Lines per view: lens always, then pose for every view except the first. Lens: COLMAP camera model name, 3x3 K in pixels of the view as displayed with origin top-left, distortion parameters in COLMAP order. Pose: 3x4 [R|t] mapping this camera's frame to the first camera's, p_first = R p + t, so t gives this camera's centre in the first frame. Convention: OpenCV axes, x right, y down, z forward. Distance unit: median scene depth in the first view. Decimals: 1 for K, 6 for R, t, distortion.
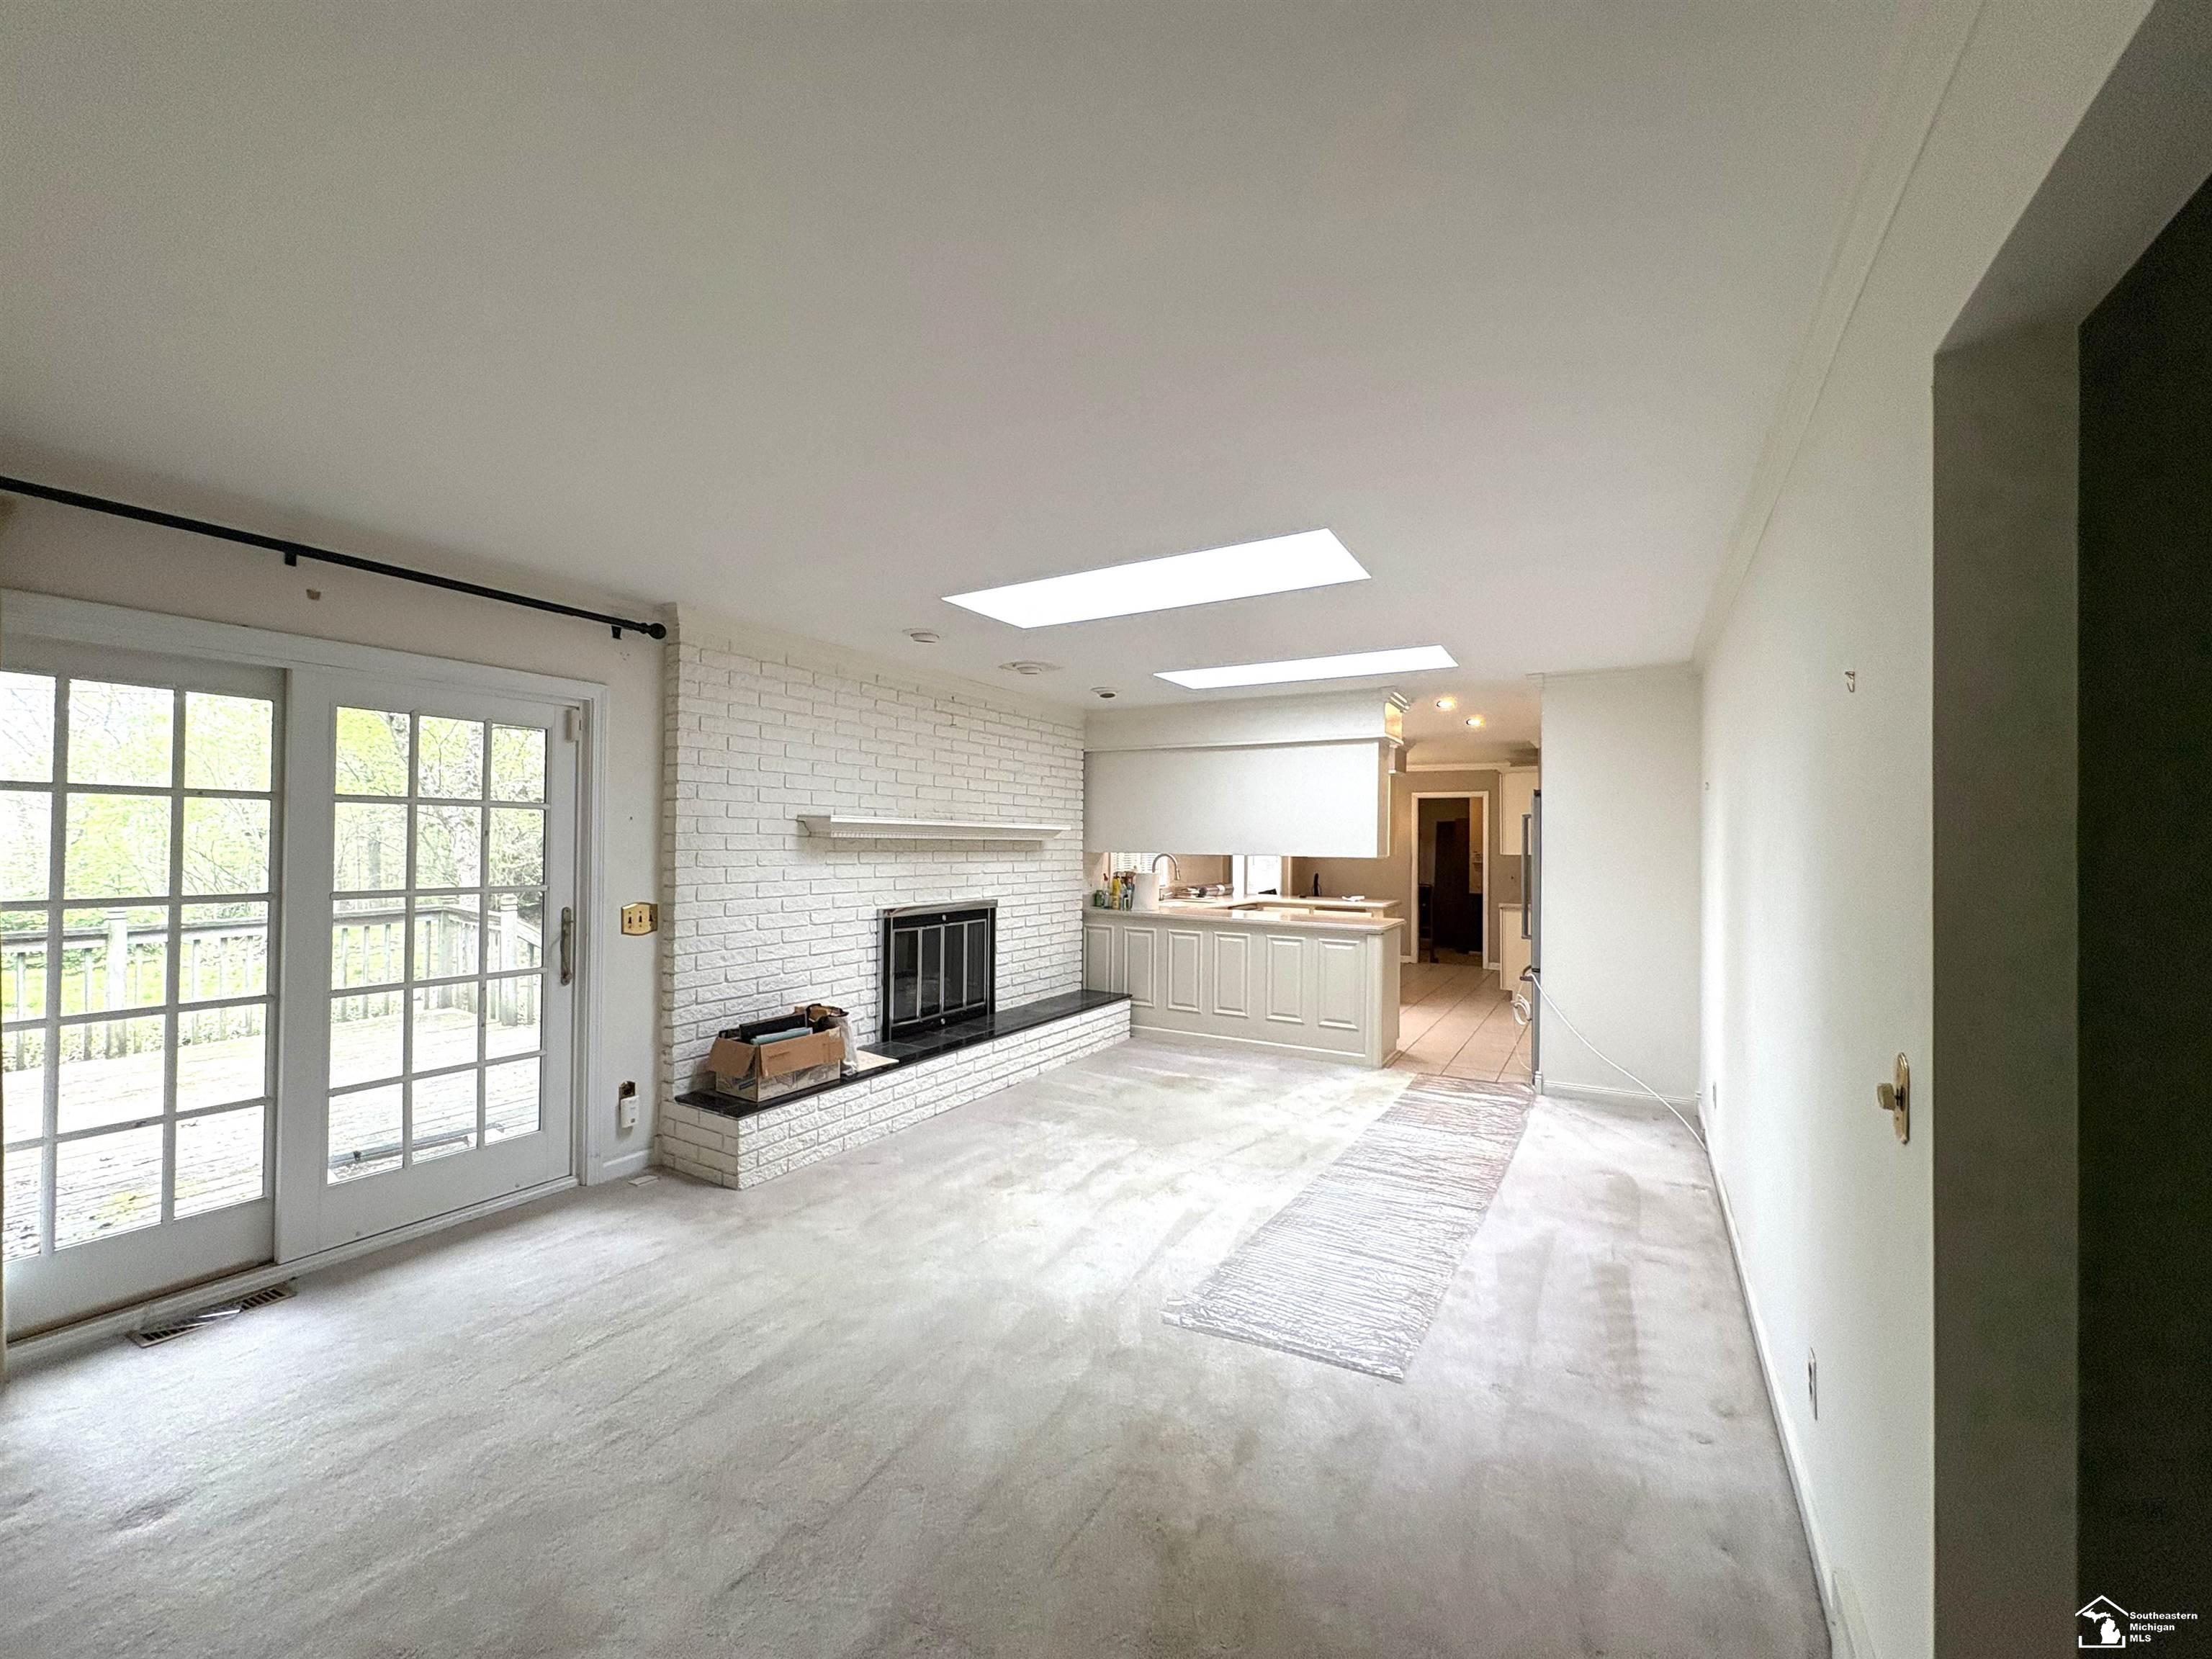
lens RADIAL K [[883.9, 0, 1112.3], [0, 883.9, 826.8], [0, 0, 1]] dist [-0.010170, -0.000652]
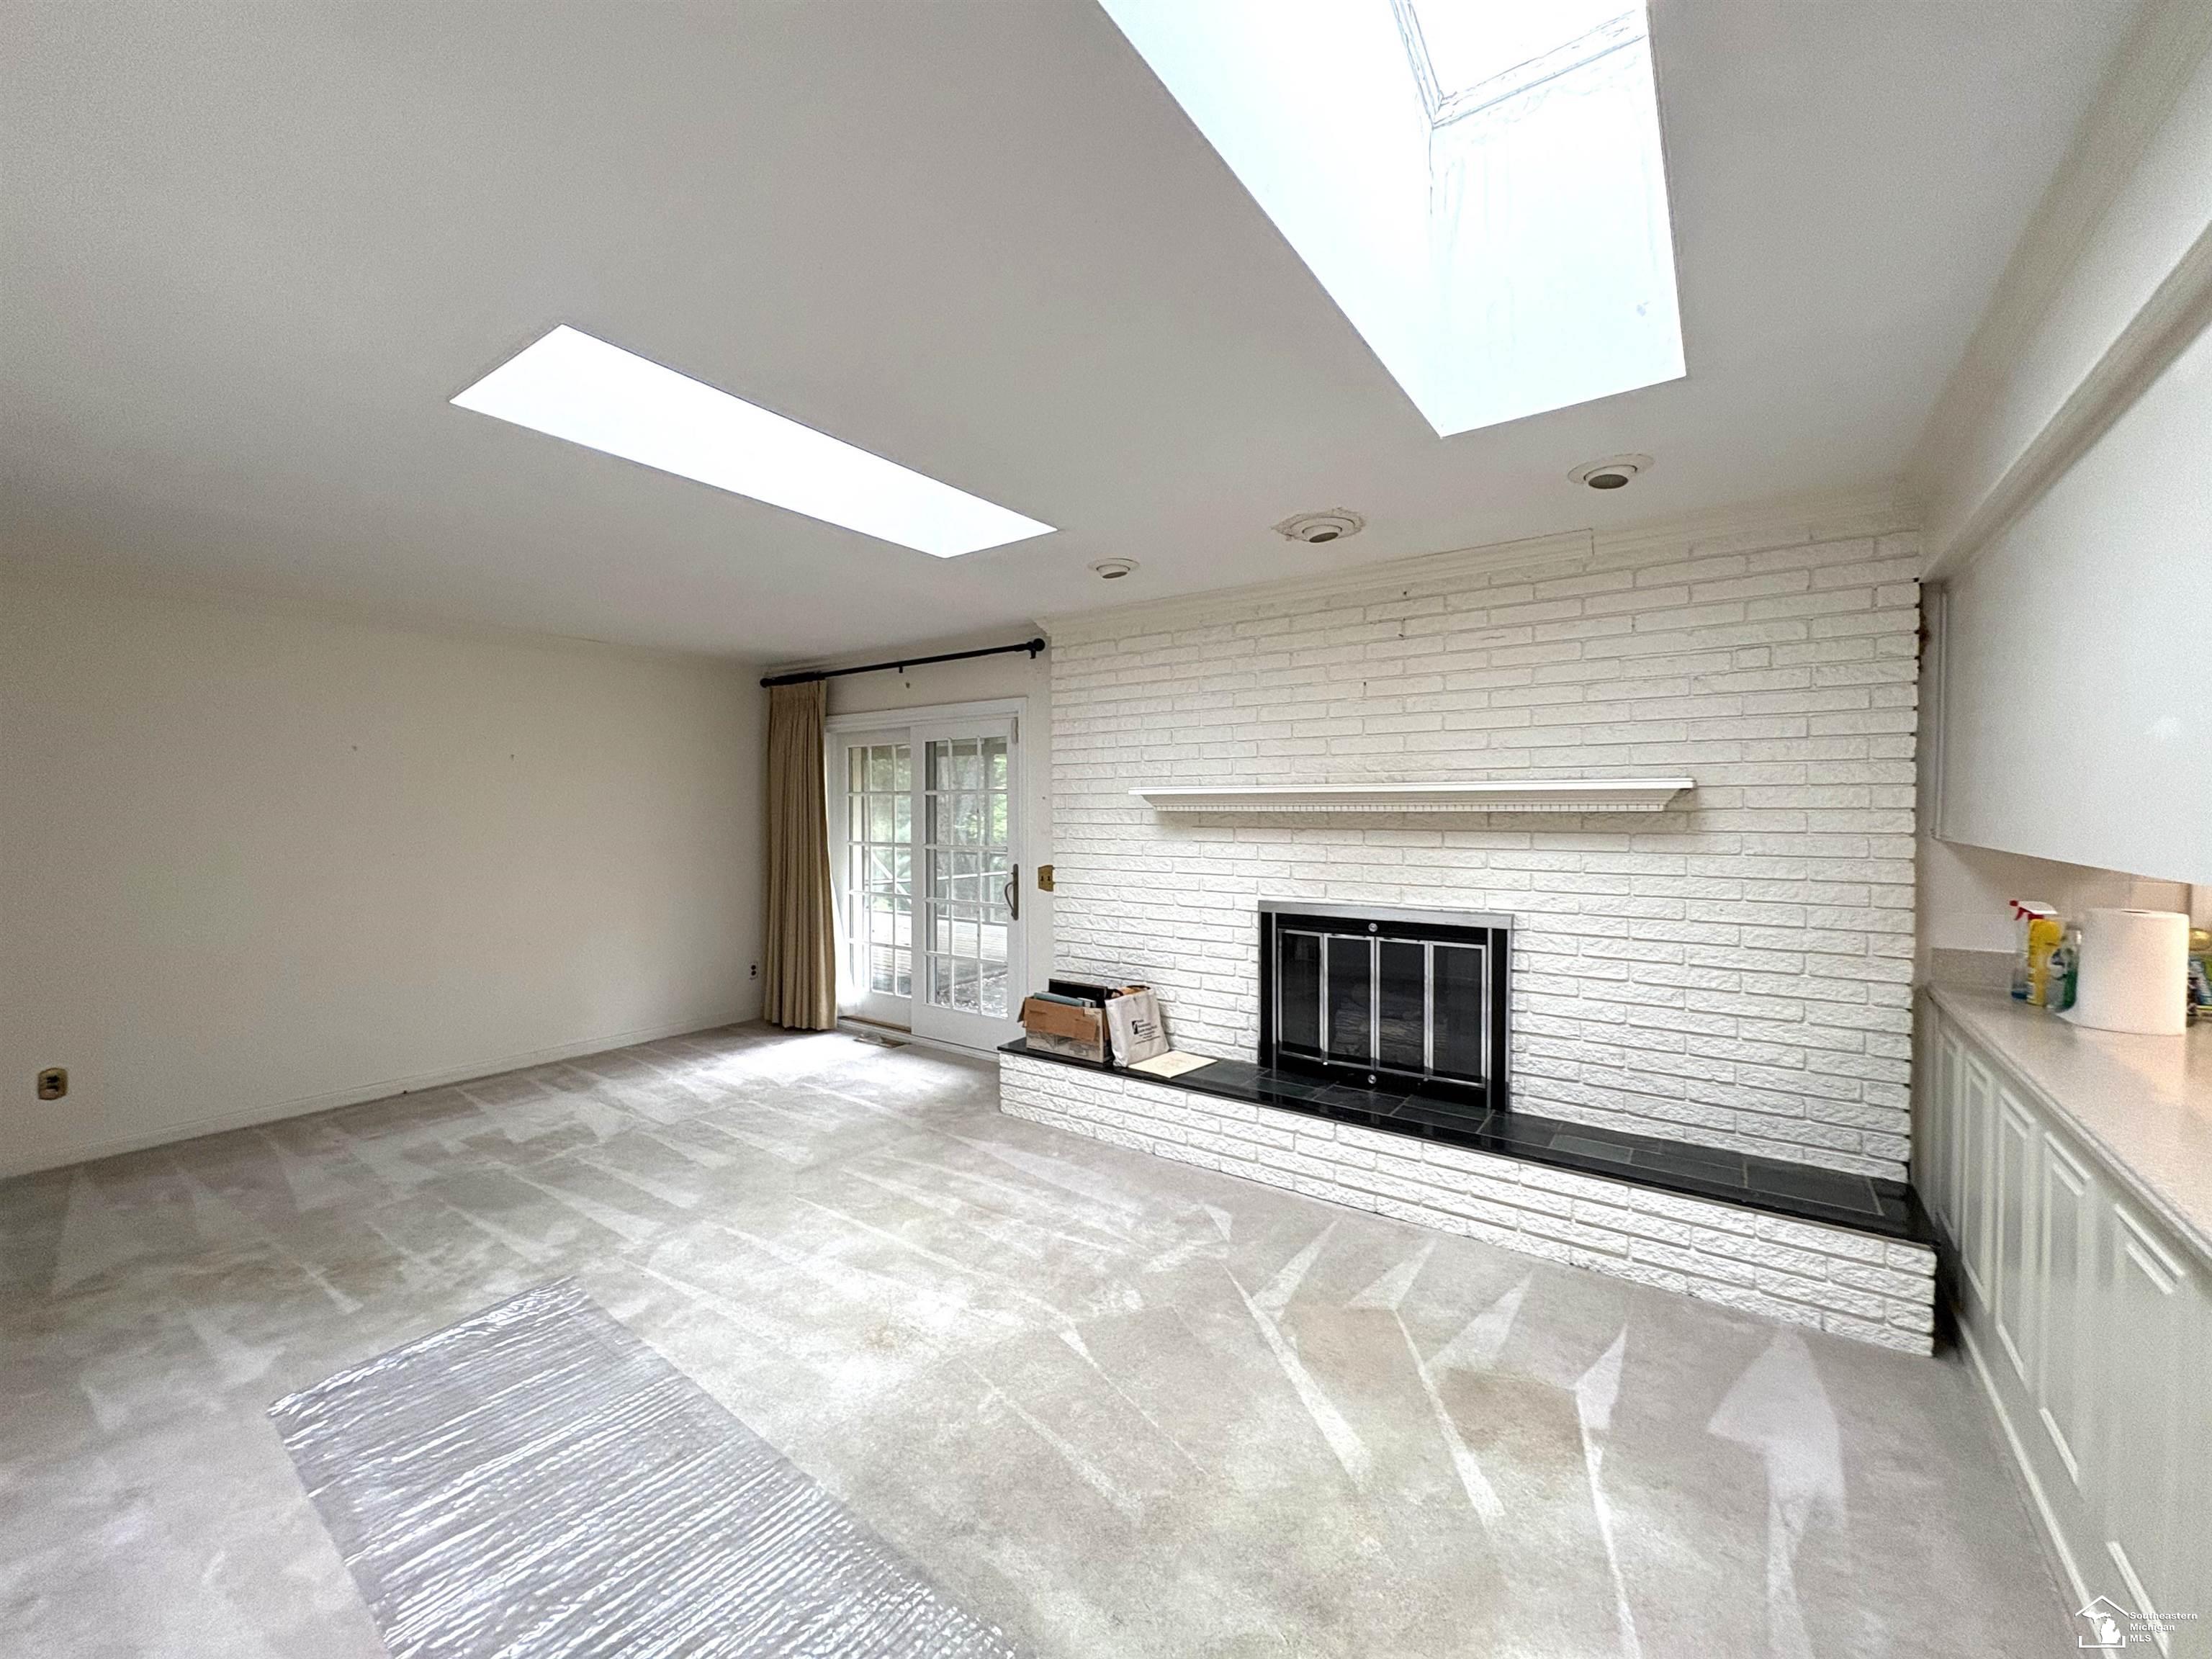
lens RADIAL K [[883.9, 0, 1113.9], [0, 883.9, 829.1], [0, 0, 1]] dist [-0.010170, -0.000652]
pose [[-0.098207, 0.009541, -0.995120, 0.517319], [0.015891, 0.999842, 0.008018, 0.019618], [0.995039, -0.015026, -0.098343, 0.898932]]
